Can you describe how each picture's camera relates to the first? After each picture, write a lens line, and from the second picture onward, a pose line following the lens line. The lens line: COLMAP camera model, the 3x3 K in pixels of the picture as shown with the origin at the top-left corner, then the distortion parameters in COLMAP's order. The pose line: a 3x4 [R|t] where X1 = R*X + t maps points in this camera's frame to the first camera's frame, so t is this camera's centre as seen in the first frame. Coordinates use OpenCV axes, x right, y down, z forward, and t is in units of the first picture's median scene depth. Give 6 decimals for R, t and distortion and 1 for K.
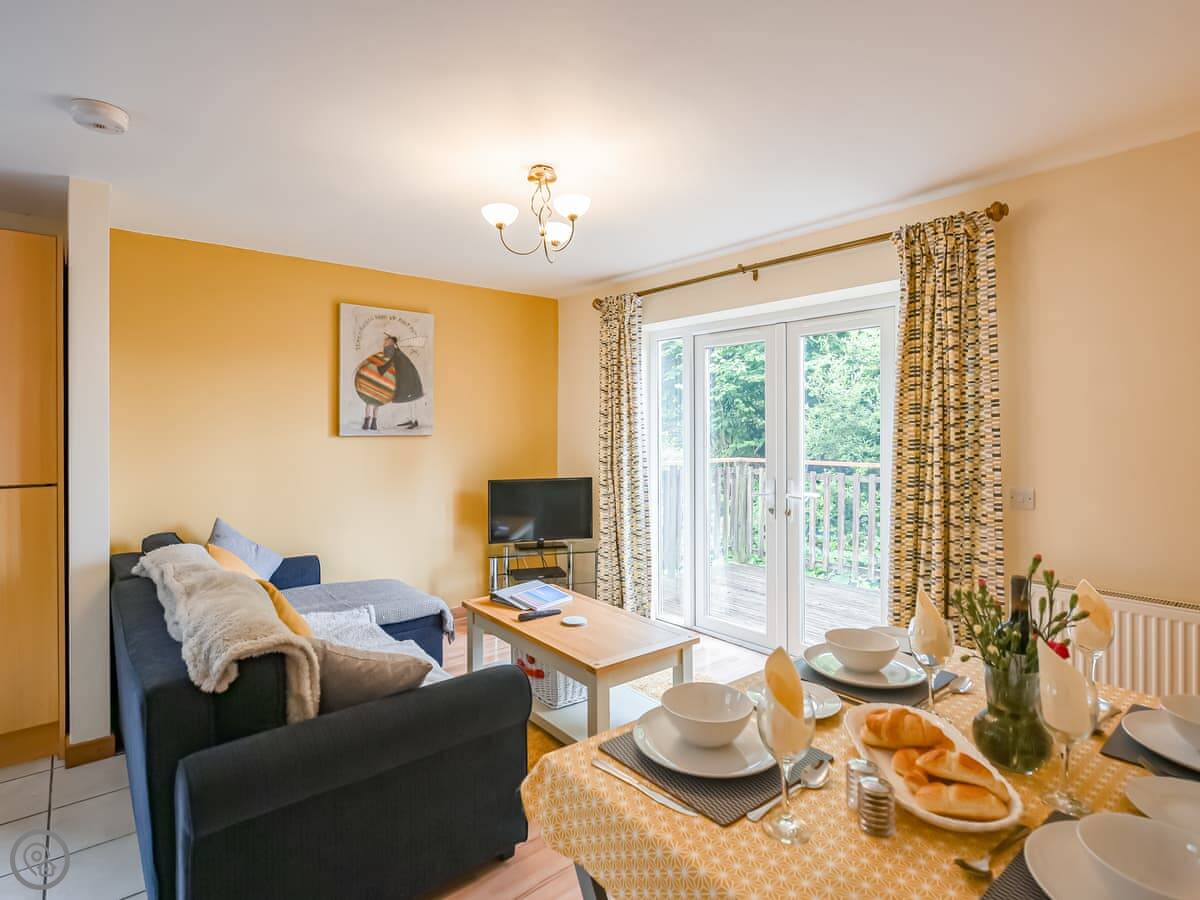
lens RADIAL K [[631.9, 0, 623.6], [0, 631.9, 423.8], [0, 0, 1]] dist [-0.007572, -0.001508]
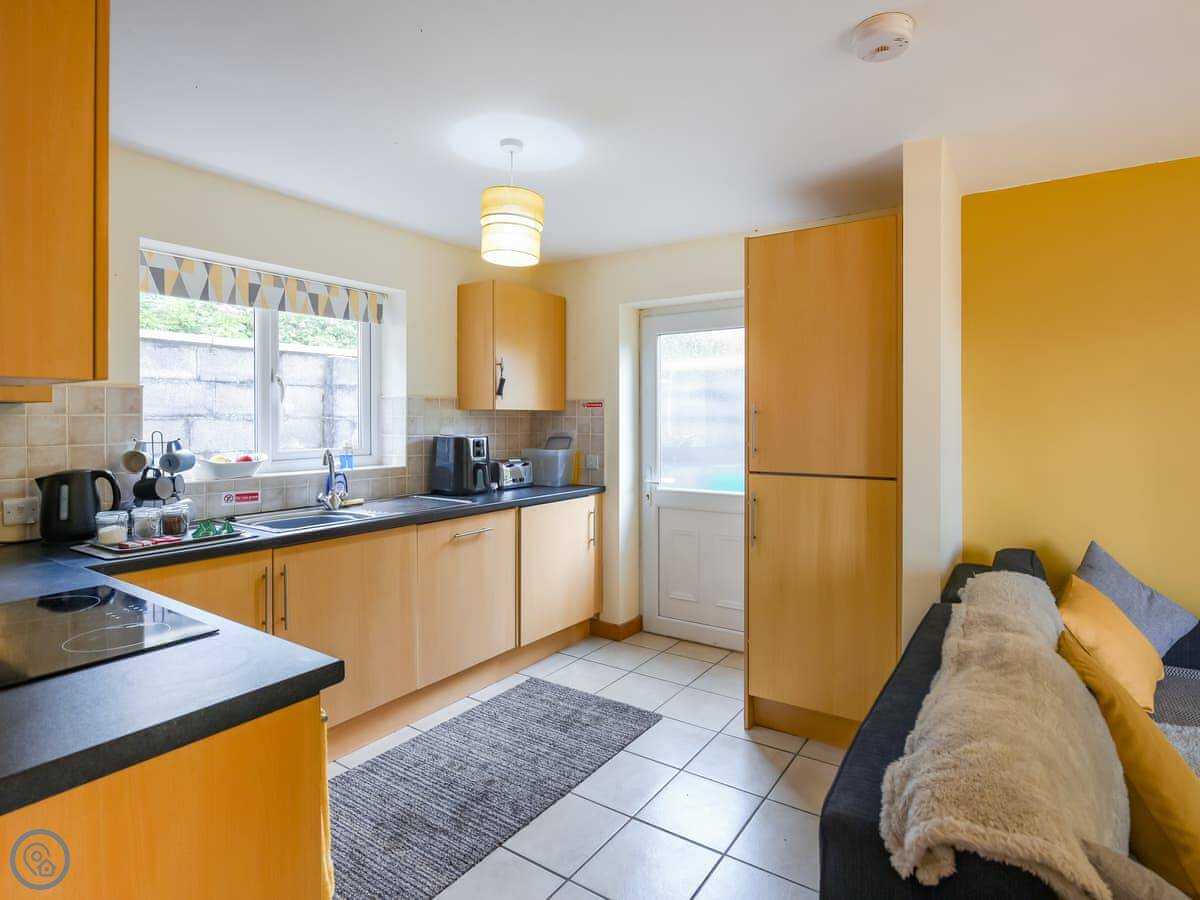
lens RADIAL K [[631.9, 0, 623.6], [0, 631.9, 423.8], [0, 0, 1]] dist [-0.007572, -0.001508]
pose [[0.260868, 0.009349, -0.965329, -0.065961], [0.004477, 0.999931, 0.010894, 0.000795], [0.965364, -0.007163, 0.260808, 0.234724]]
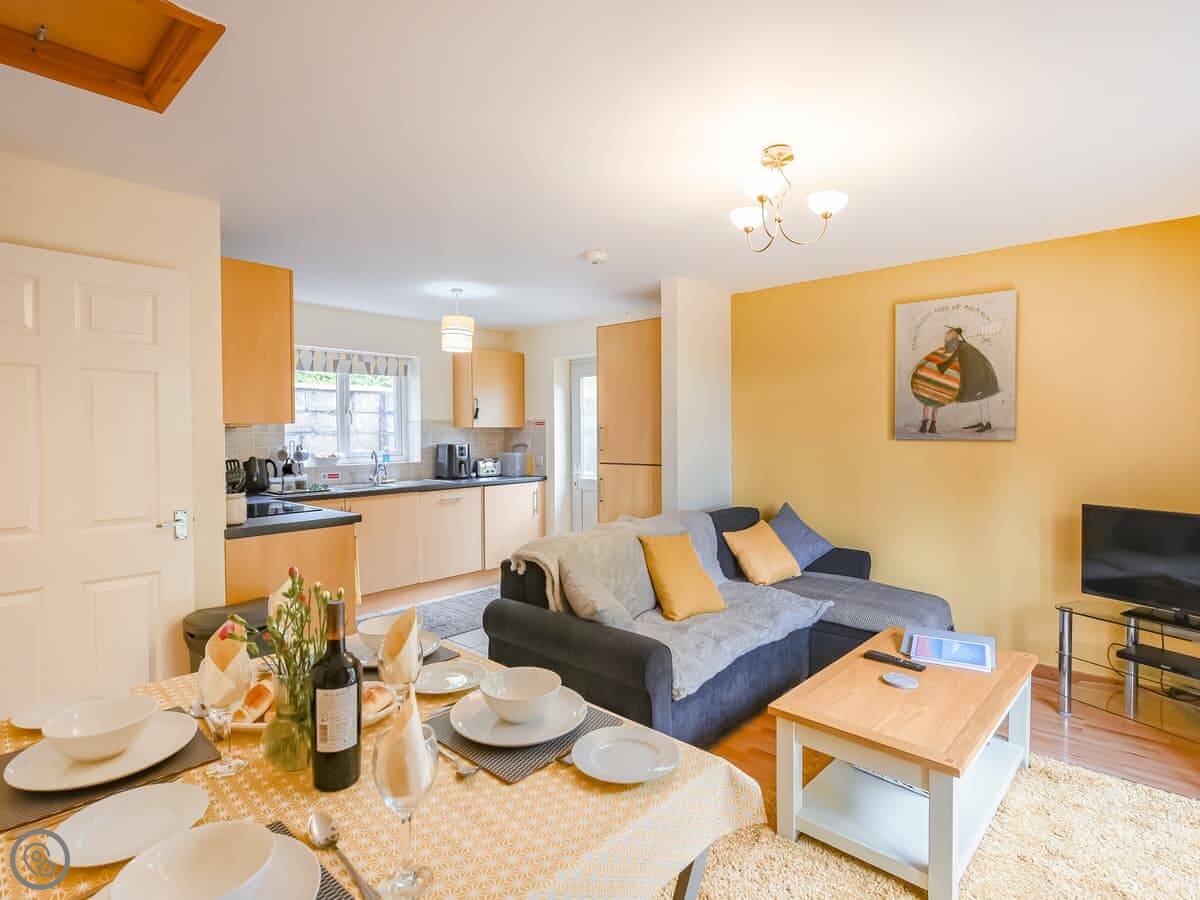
lens RADIAL K [[625.8, 0, 570.3], [0, 625.8, 444.7], [0, 0, 1]] dist [-0.002650, -0.000310]
pose [[0.083100, 0.020669, -0.996327, 0.477963], [0.011307, 0.999701, 0.021682, 0.000519], [0.996477, -0.013067, 0.082842, 0.394301]]
